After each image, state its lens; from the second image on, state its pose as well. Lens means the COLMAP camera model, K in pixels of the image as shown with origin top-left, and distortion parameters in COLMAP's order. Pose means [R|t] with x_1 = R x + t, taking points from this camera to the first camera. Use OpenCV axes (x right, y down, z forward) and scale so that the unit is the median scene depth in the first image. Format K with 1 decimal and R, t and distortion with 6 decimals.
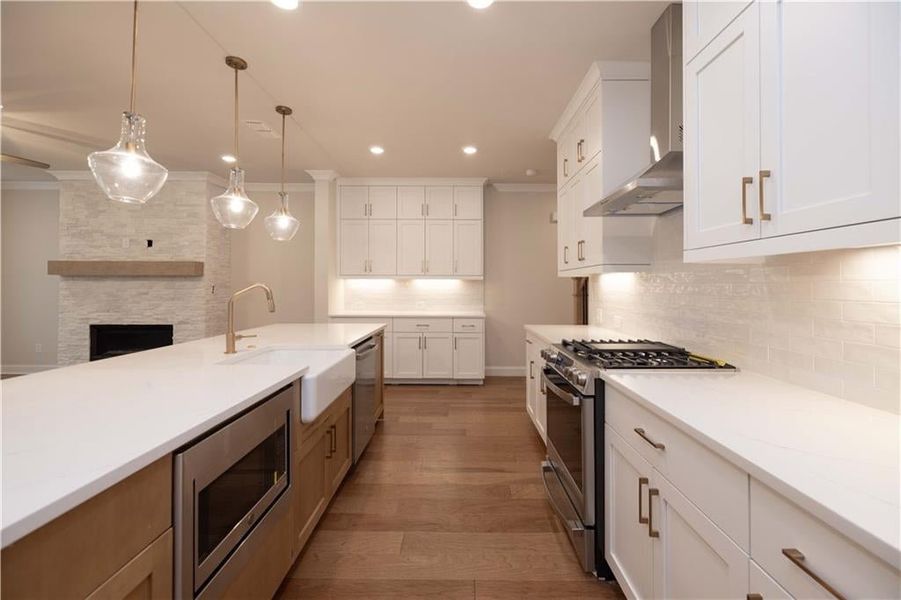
lens RADIAL K [[389.0, 0, 462.3], [0, 389.0, 283.0], [0, 0, 1]] dist [0.008545, -0.000014]
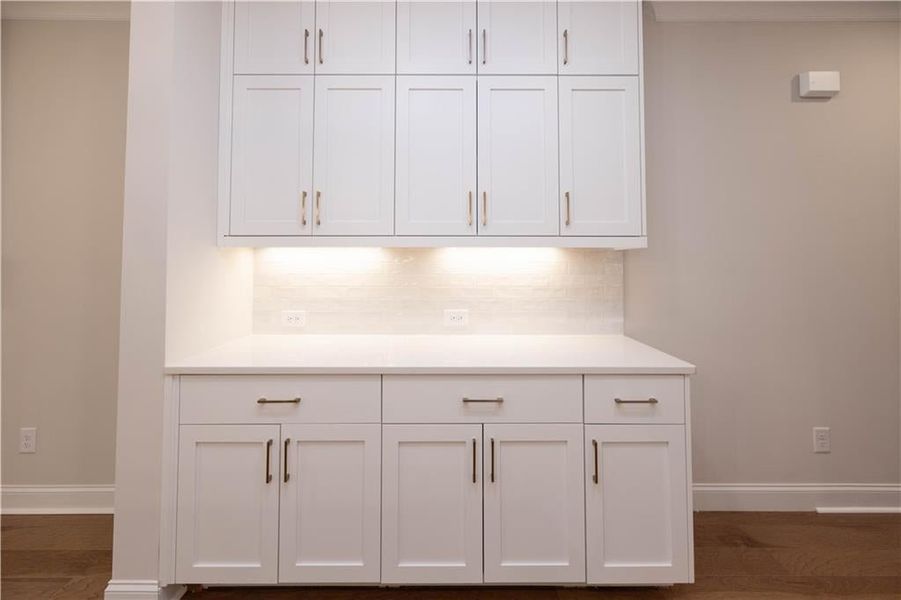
lens RADIAL K [[381.9, 0, 462.9], [0, 381.9, 248.8], [0, 0, 1]] dist [-0.000623, -0.000051]
pose [[0.999937, -0.005183, 0.009914, -0.115567], [0.005478, 0.999535, -0.030001, 0.001569], [-0.009754, 0.030054, 0.999501, 0.685383]]
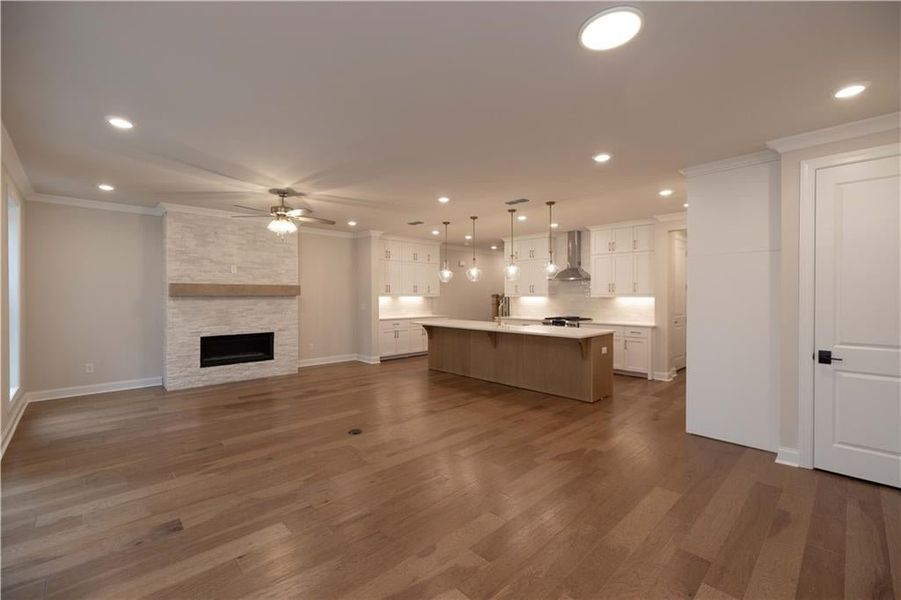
lens RADIAL K [[382.5, 0, 450.5], [0, 382.5, 297.2], [0, 0, 1]] dist [-0.000588, -0.000011]
pose [[0.718082, -0.007740, 0.695916, -1.216560], [-0.004041, 0.999875, 0.015290, -0.035137], [-0.695947, -0.013792, 0.717960, -0.357521]]
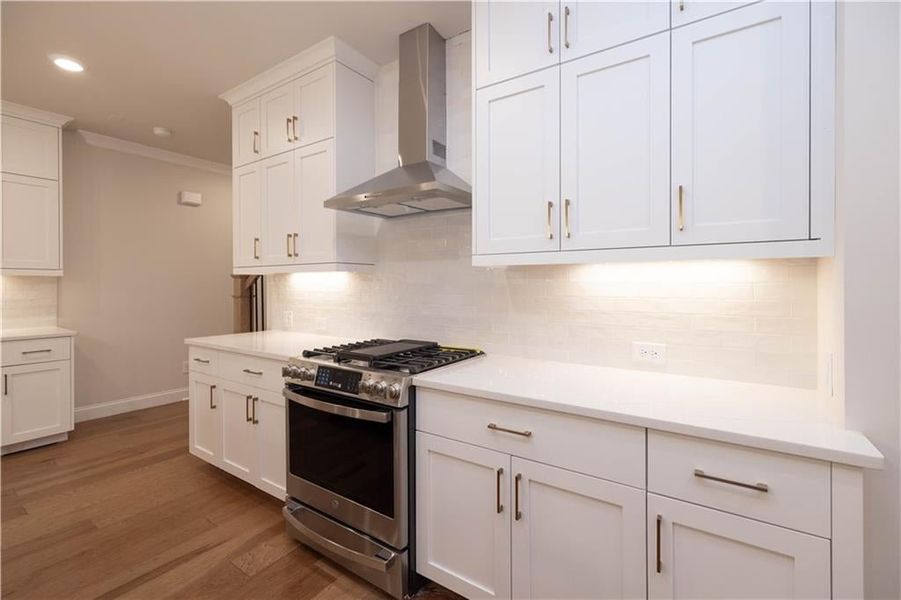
lens RADIAL K [[377.6, 0, 445.3], [0, 377.6, 289.8], [0, 0, 1]] dist [0.002458, 0.000383]
pose [[0.553407, -0.006877, 0.832882, -0.119361], [-0.008839, 0.999861, 0.014130, 0.000614], [-0.832864, -0.015182, 0.553270, 0.145910]]
